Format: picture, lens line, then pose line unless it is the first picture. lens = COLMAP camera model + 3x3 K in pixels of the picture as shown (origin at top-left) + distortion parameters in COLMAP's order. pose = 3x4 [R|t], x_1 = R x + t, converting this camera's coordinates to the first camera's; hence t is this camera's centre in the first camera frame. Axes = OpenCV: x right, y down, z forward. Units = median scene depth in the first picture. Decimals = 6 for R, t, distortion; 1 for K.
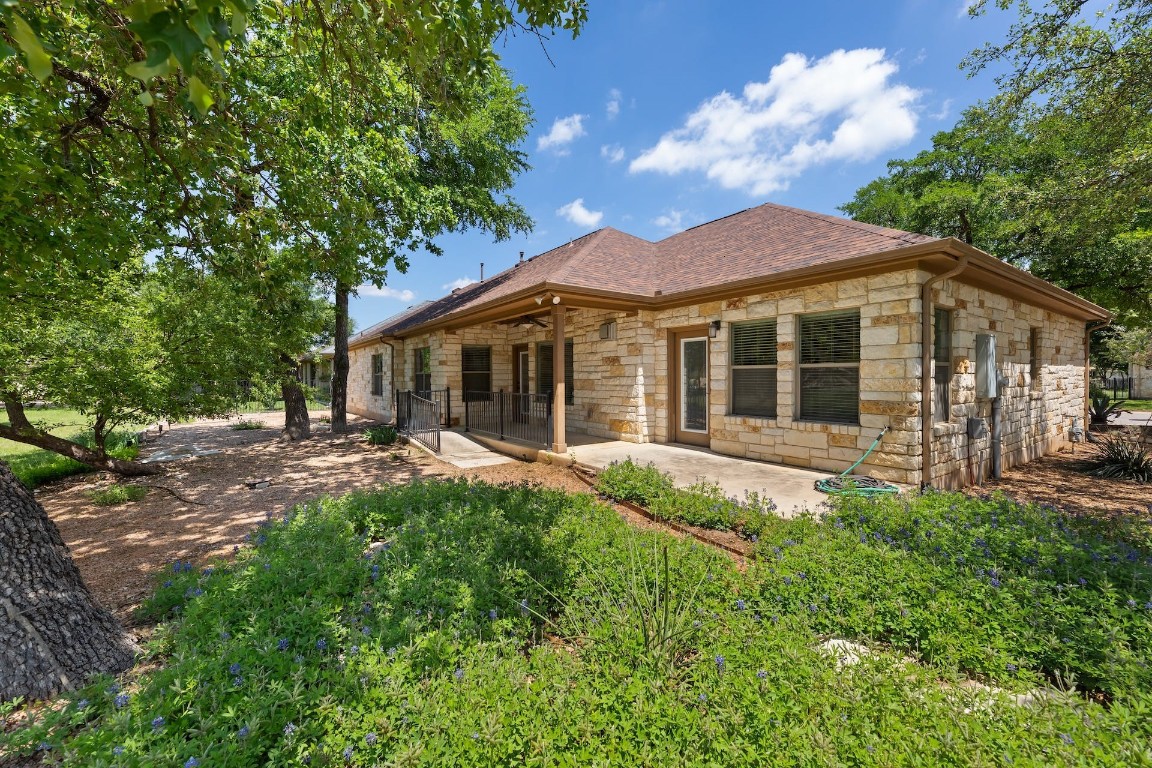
lens RADIAL K [[471.5, 0, 575.6], [0, 471.5, 381.8], [0, 0, 1]] dist [-0.001169, -0.000093]
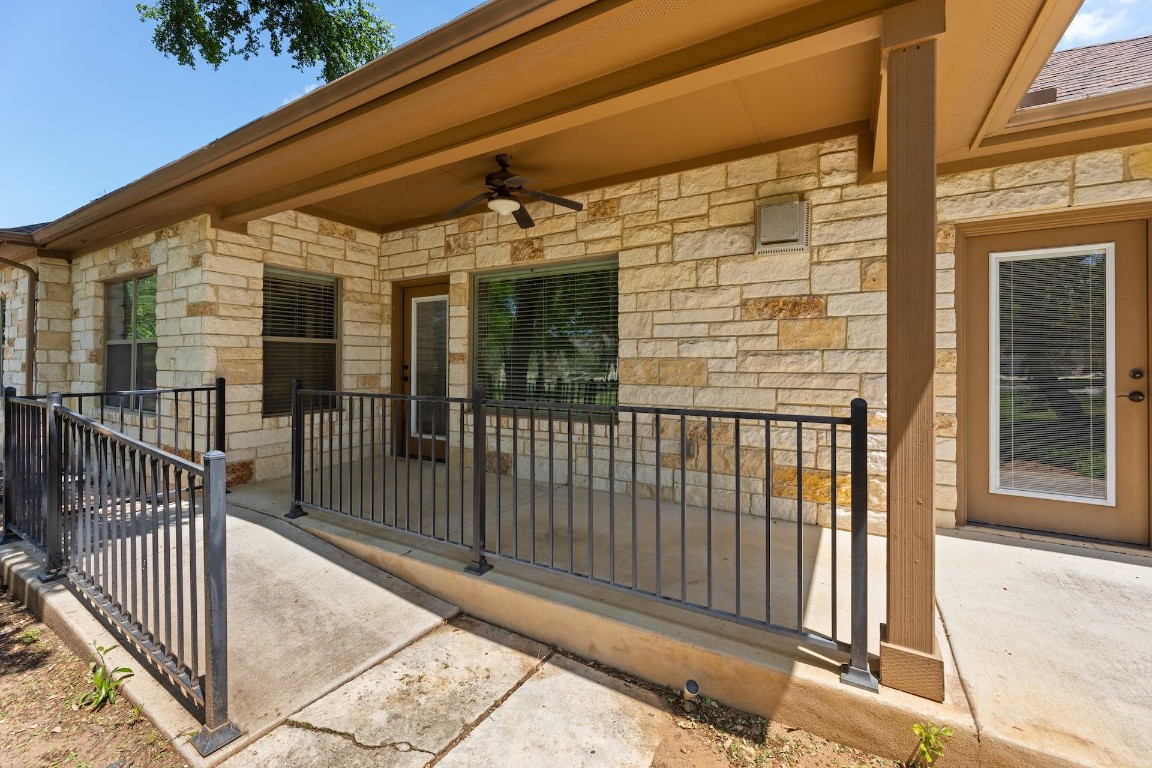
lens RADIAL K [[471.5, 0, 565.4], [0, 471.5, 361.5], [0, 0, 1]] dist [-0.001169, -0.000093]
pose [[0.912164, 0.008610, 0.409736, -0.175465], [-0.002824, 0.999888, -0.014724, 0.002838], [-0.409816, 0.012274, 0.912085, 0.559877]]
